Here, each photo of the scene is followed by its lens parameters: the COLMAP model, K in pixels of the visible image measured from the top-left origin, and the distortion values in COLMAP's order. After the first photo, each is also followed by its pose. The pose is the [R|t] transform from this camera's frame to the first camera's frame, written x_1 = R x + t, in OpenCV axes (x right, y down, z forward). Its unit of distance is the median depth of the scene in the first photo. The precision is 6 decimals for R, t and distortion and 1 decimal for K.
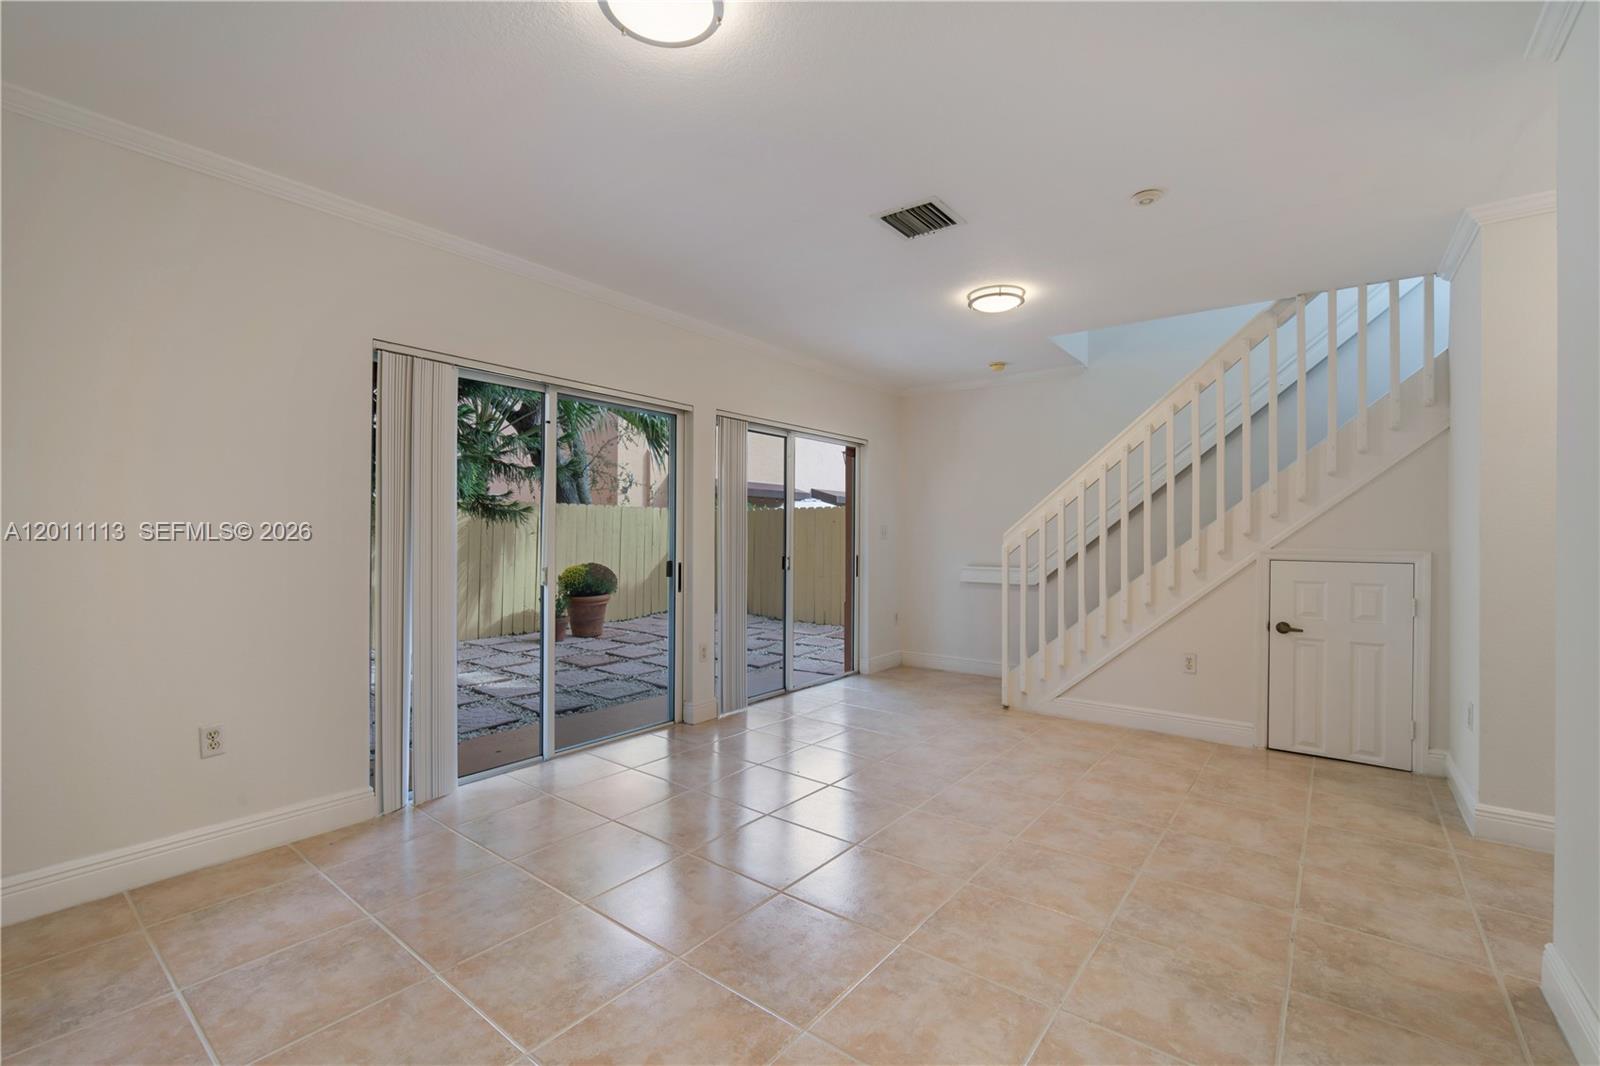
lens RADIAL K [[690.6, 0, 790.3], [0, 690.6, 529.2], [0, 0, 1]] dist [-0.001421, 0.001289]
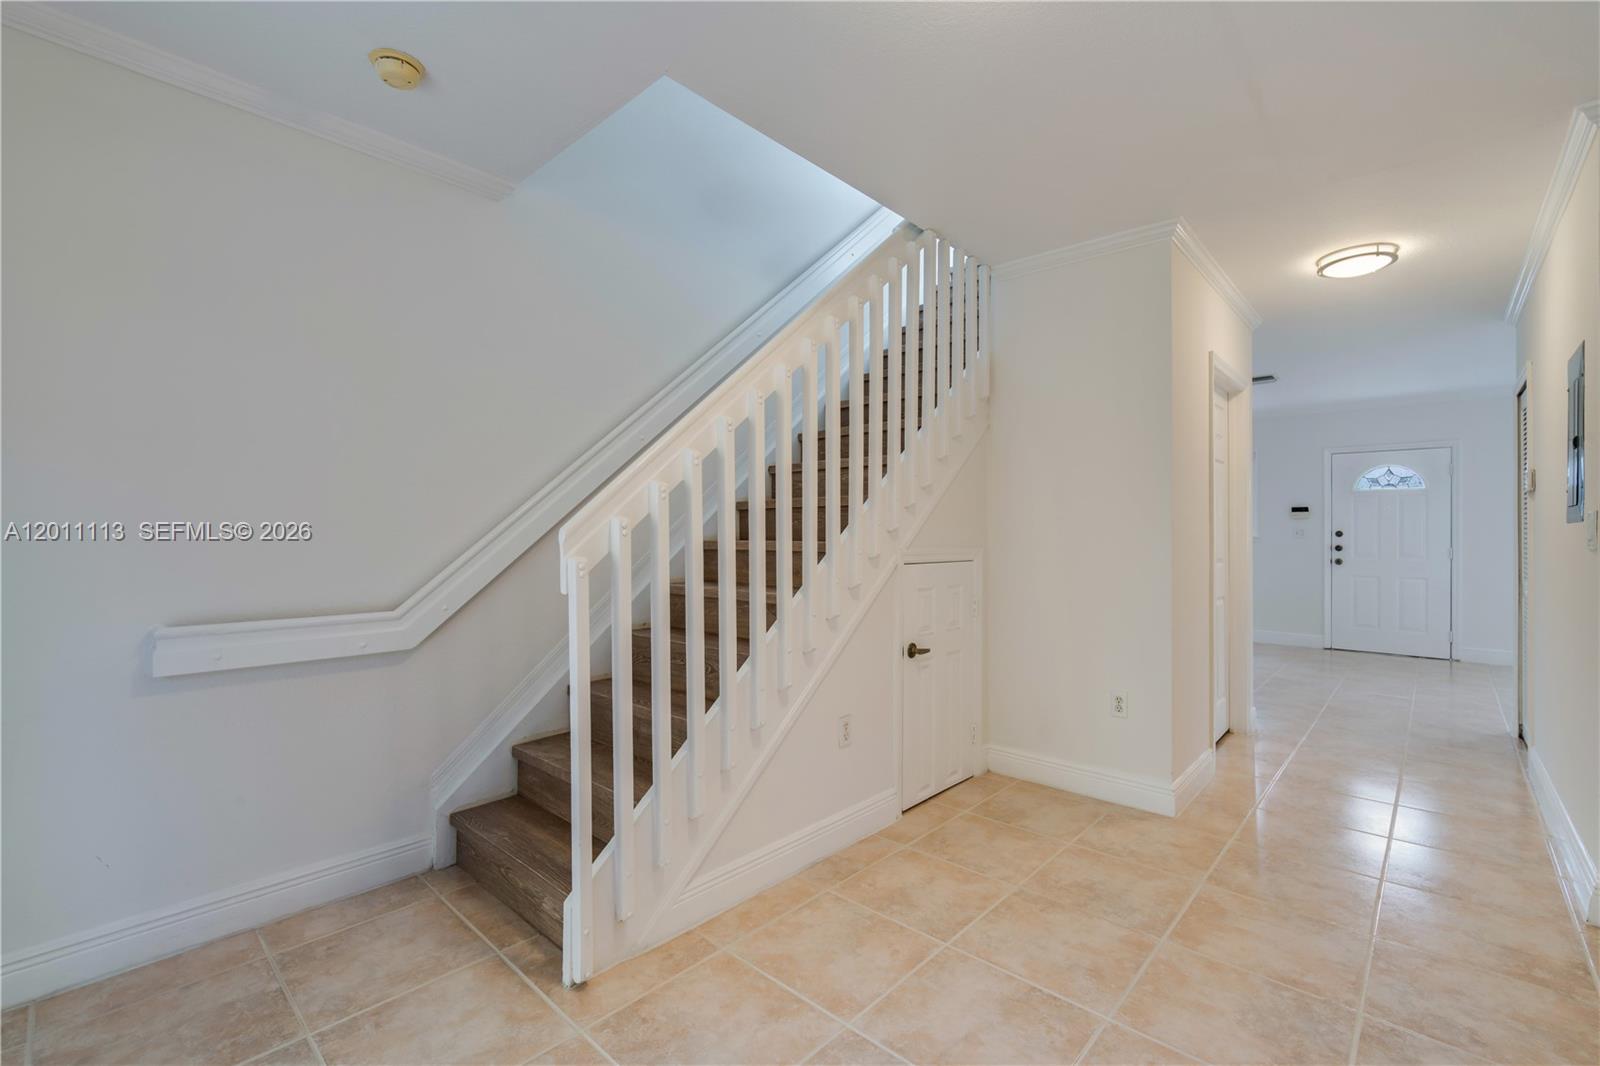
lens RADIAL K [[690.6, 0, 807.7], [0, 690.6, 536.8], [0, 0, 1]] dist [-0.001421, 0.001289]
pose [[0.066281, -0.006453, 0.997780, -0.077157], [-0.009844, 0.999926, 0.007121, 0.011912], [-0.997752, -0.010295, 0.066213, 1.190643]]
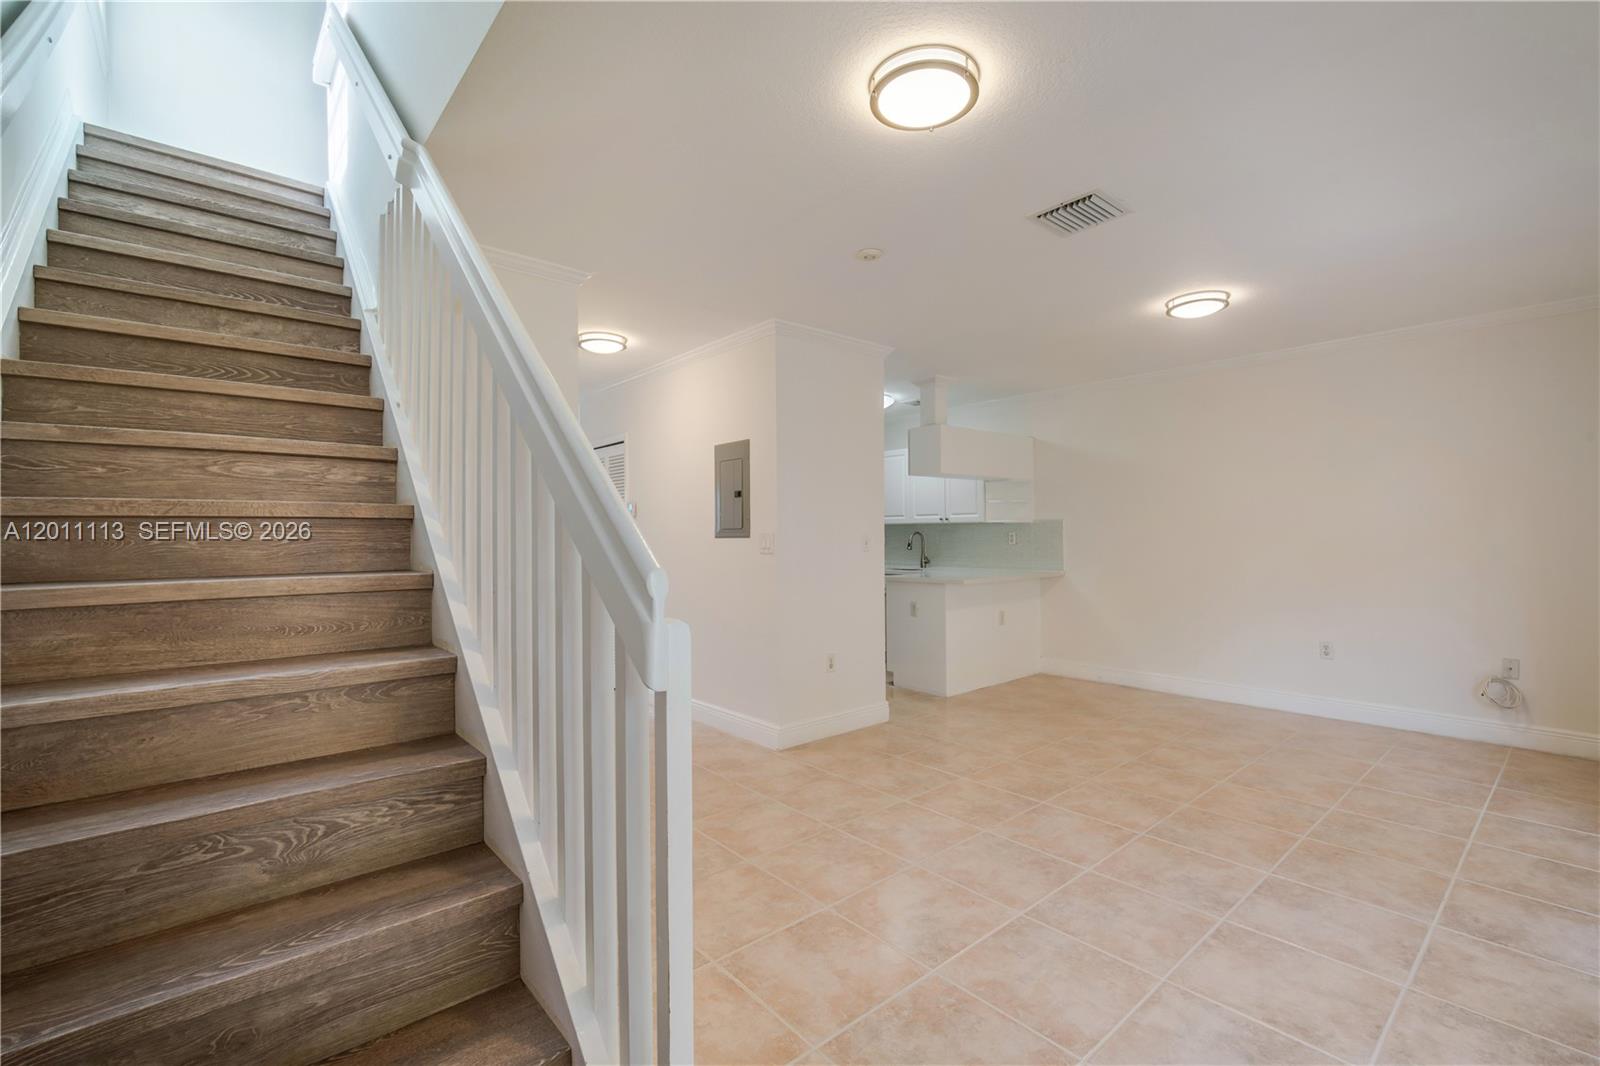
lens RADIAL K [[690.6, 0, 805.4], [0, 690.6, 535.8], [0, 0, 1]] dist [-0.001421, 0.001289]
pose [[-0.984258, -0.000394, 0.176737, 0.328980], [-0.002001, 0.999958, -0.008912, 0.000992], [-0.176726, -0.009125, -0.984218, 1.676853]]
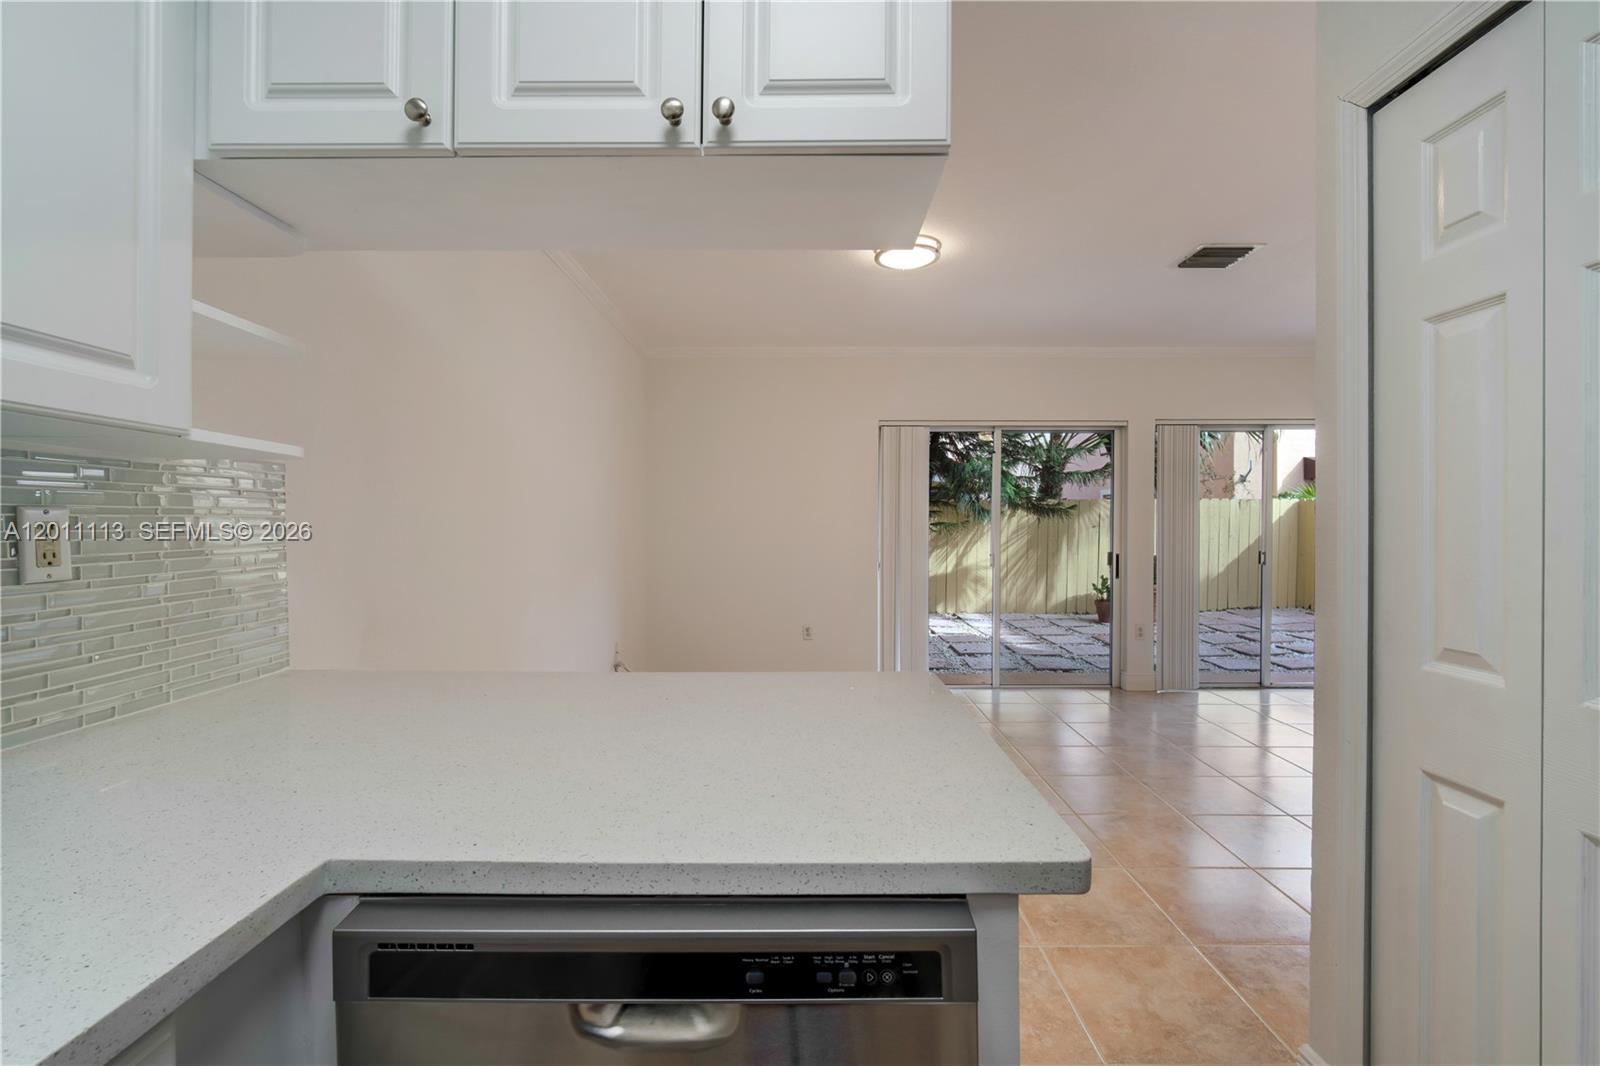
lens RADIAL K [[690.6, 0, 808.8], [0, 690.6, 526.7], [0, 0, 1]] dist [-0.001421, 0.001289]
pose [[0.623046, -0.003000, -0.782180, 0.564613], [0.011128, 0.999925, 0.005029, -0.014224], [0.782106, -0.011837, 0.623033, -0.203001]]
